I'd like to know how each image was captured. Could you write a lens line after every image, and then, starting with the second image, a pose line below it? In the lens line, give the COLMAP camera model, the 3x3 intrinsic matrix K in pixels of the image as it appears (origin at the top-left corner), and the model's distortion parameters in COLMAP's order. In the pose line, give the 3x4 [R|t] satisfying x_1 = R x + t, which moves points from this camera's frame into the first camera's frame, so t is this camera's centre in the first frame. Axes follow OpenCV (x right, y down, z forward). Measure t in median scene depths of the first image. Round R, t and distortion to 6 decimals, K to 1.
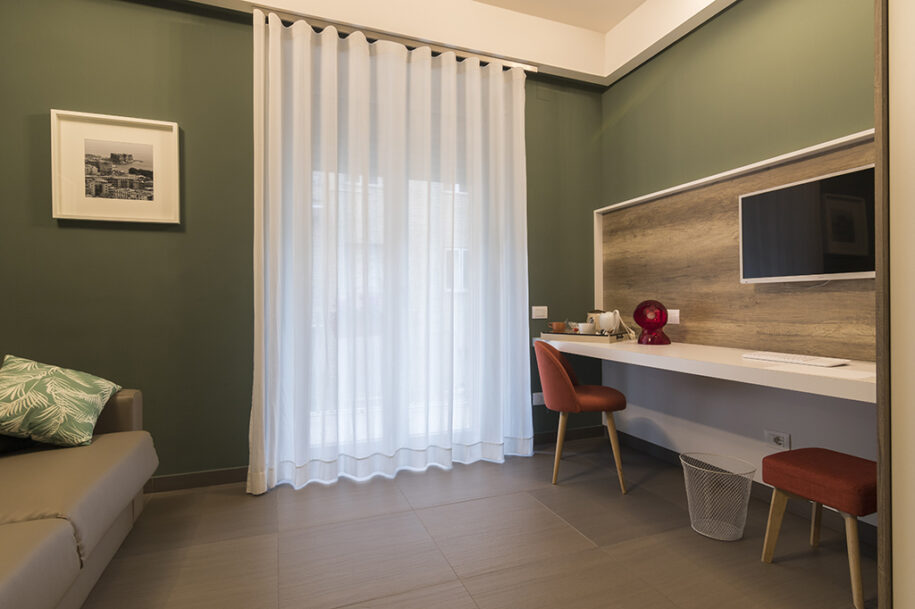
lens RADIAL K [[468.6, 0, 456.5], [0, 468.6, 301.2], [0, 0, 1]] dist [0.003767, -0.000746]
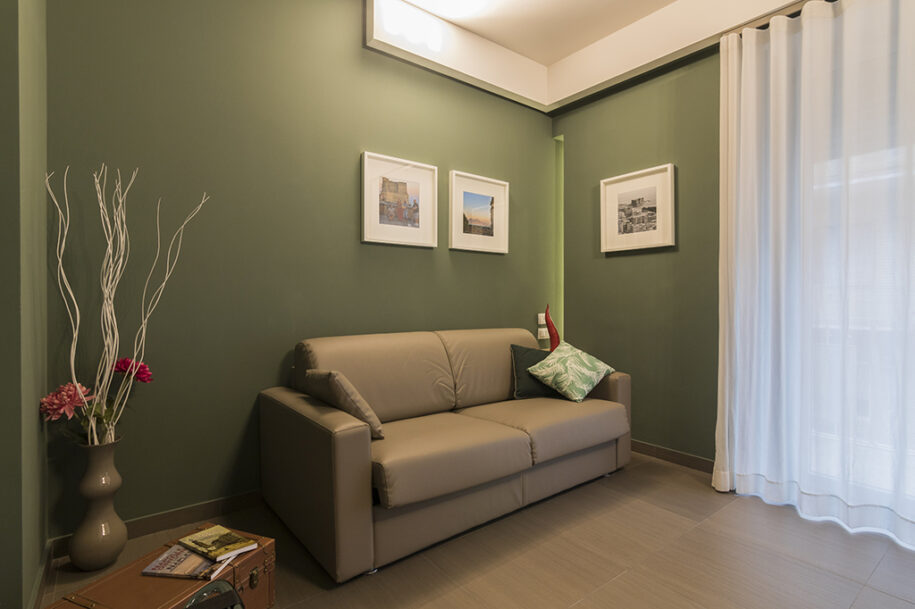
lens RADIAL K [[468.6, 0, 460.9], [0, 468.6, 302.0], [0, 0, 1]] dist [0.003767, -0.000746]
pose [[0.301148, 0.007461, -0.953548, 0.422700], [0.001487, 0.999965, 0.008294, -0.029949], [0.953576, -0.003916, 0.301126, 0.113560]]
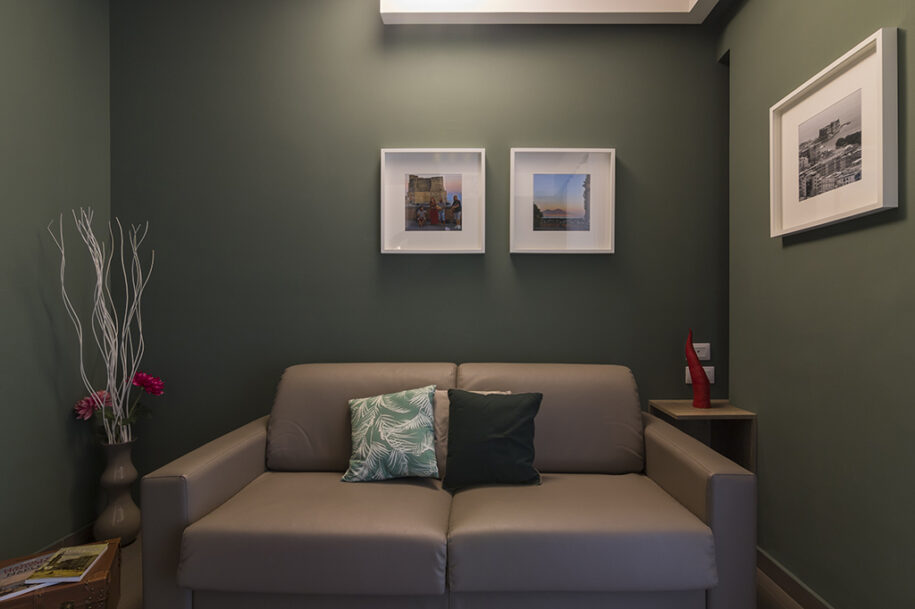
lens RADIAL K [[468.6, 0, 466.0], [0, 468.6, 317.0], [0, 0, 1]] dist [0.003767, -0.000746]
pose [[-0.360669, 0.009770, -0.932643, 0.110737], [0.003251, 0.999952, 0.009218, -0.044643], [0.932688, 0.000292, -0.360683, 0.767145]]
